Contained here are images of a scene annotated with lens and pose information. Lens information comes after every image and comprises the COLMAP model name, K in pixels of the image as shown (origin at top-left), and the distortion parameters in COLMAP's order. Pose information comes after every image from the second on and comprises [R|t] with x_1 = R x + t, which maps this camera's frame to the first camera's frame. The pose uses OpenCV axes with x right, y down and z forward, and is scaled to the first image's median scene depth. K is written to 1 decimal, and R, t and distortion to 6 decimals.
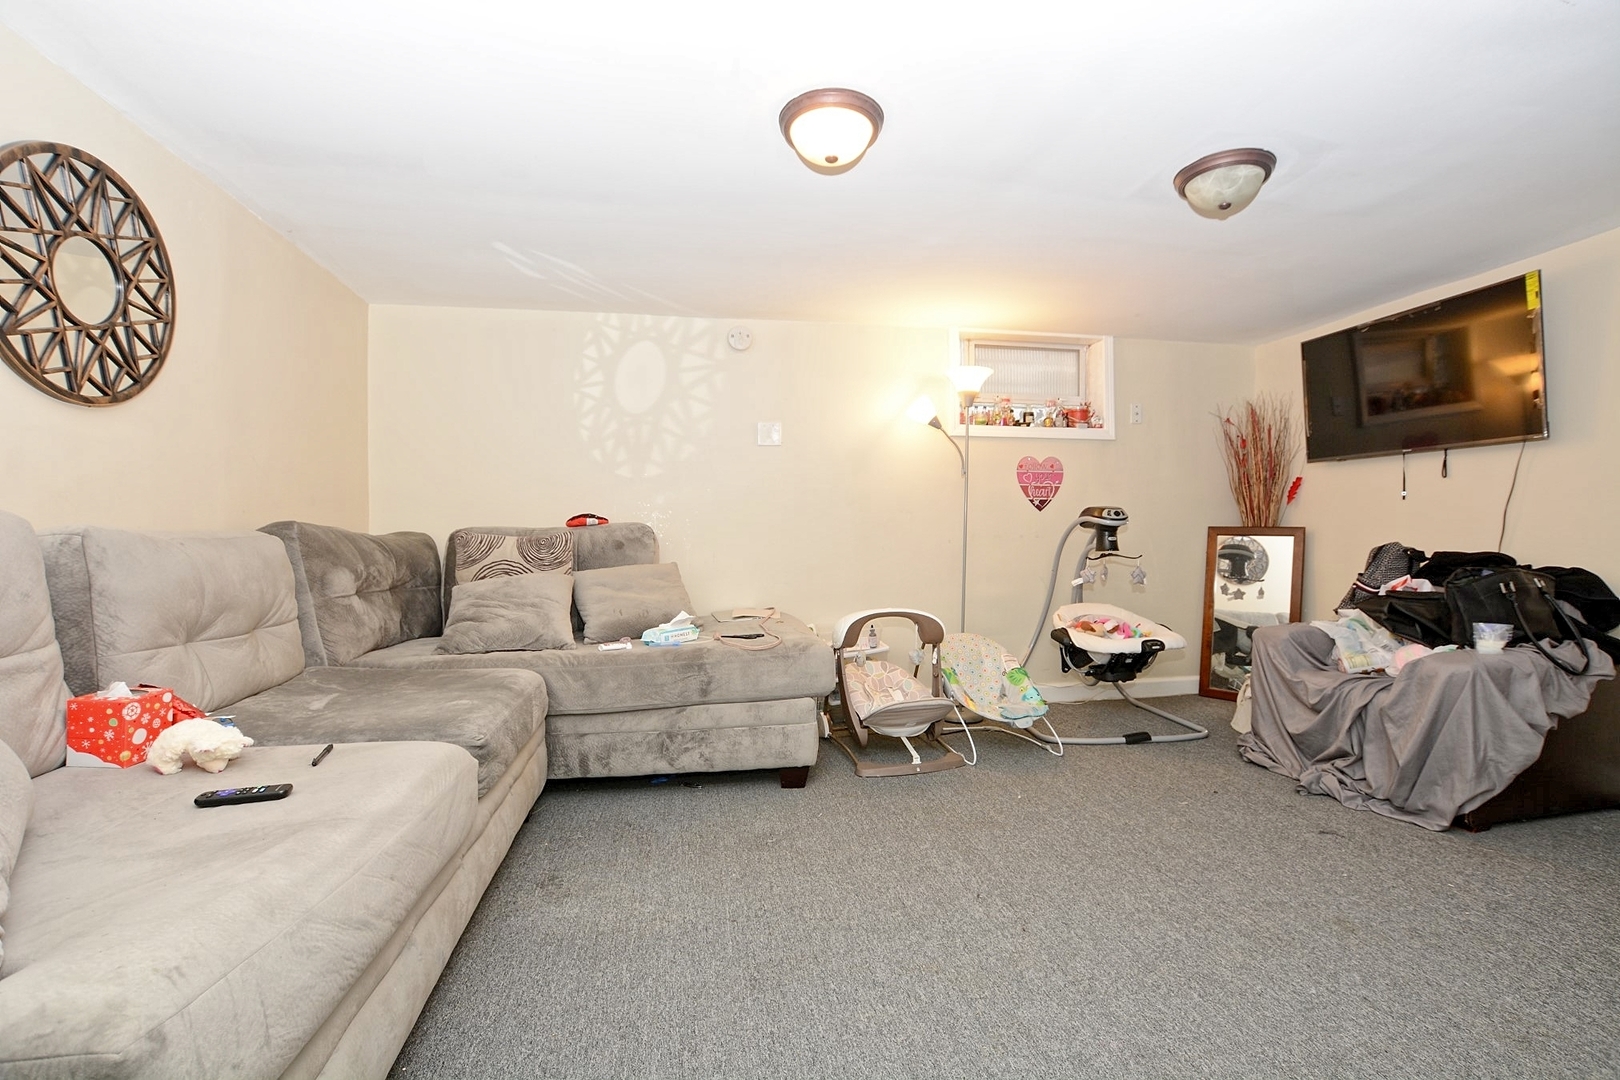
lens RADIAL K [[709.0, 0, 817.3], [0, 709.0, 546.9], [0, 0, 1]] dist [-0.021368, 0.000316]
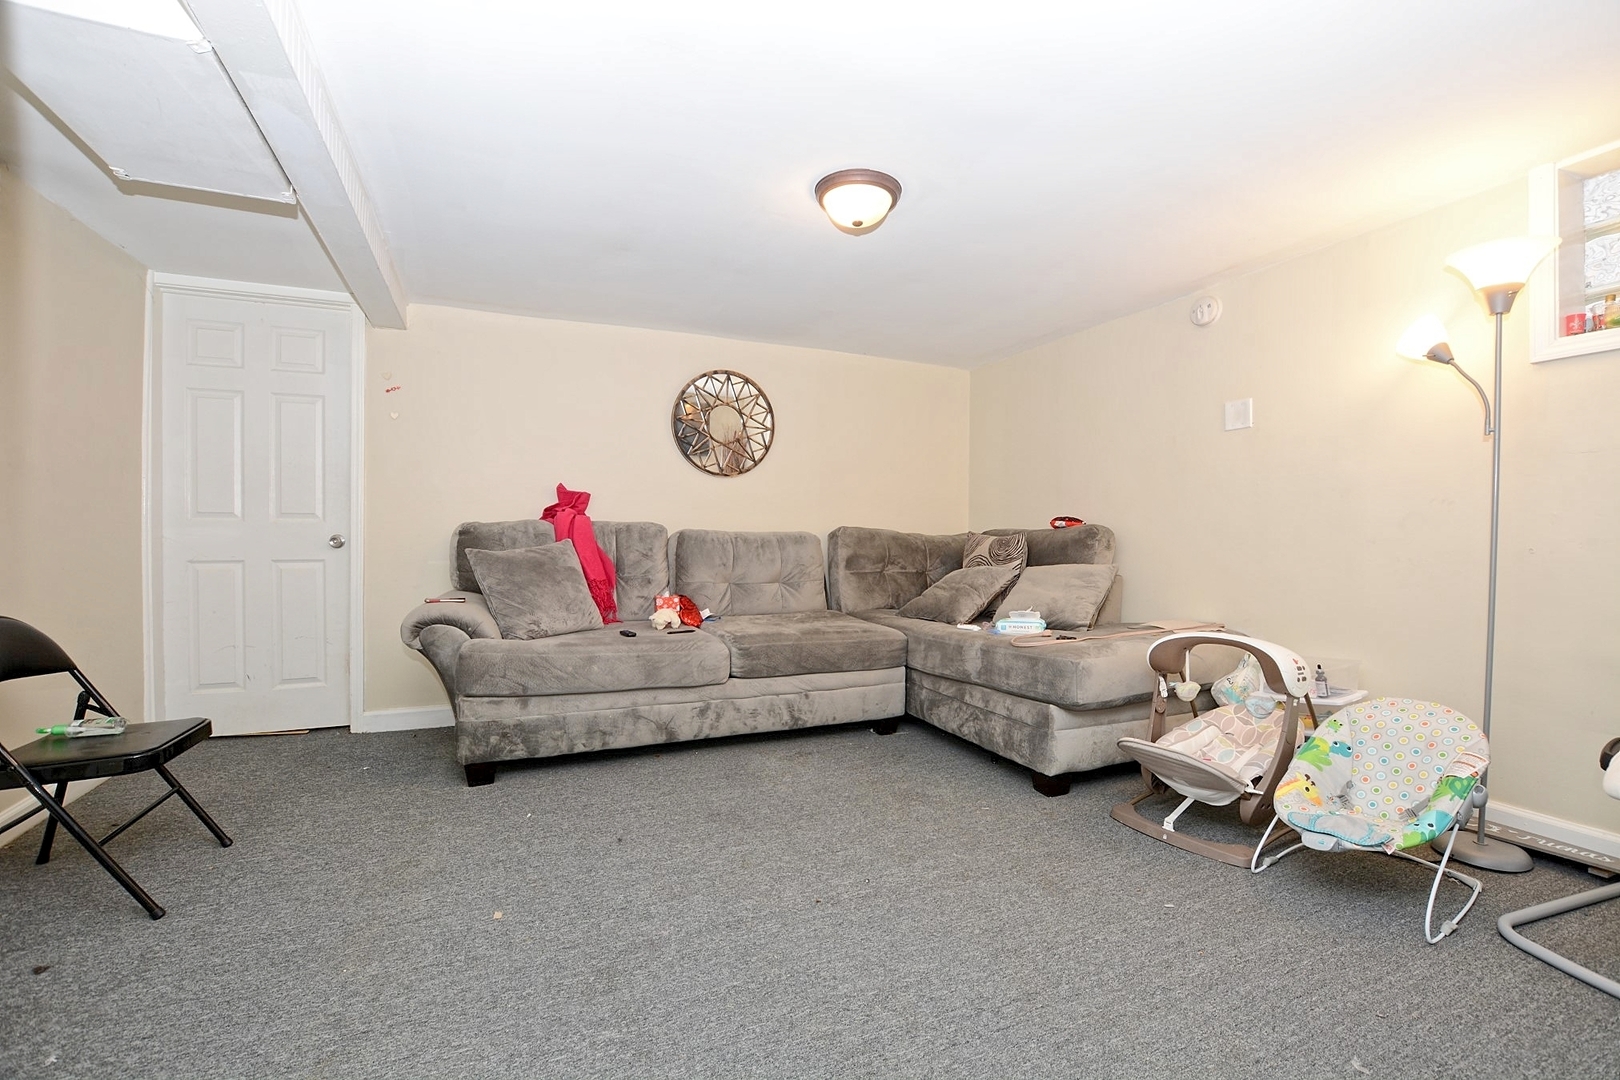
lens RADIAL K [[700.5, 0, 810.0], [0, 700.5, 540.0], [0, 0, 1]] dist [-0.000662, 0.000019]
pose [[0.251820, 0.006660, -0.967751, 0.955764], [-0.027880, 0.999611, -0.000375, -0.000305], [0.967372, 0.027076, 0.251908, 0.511932]]
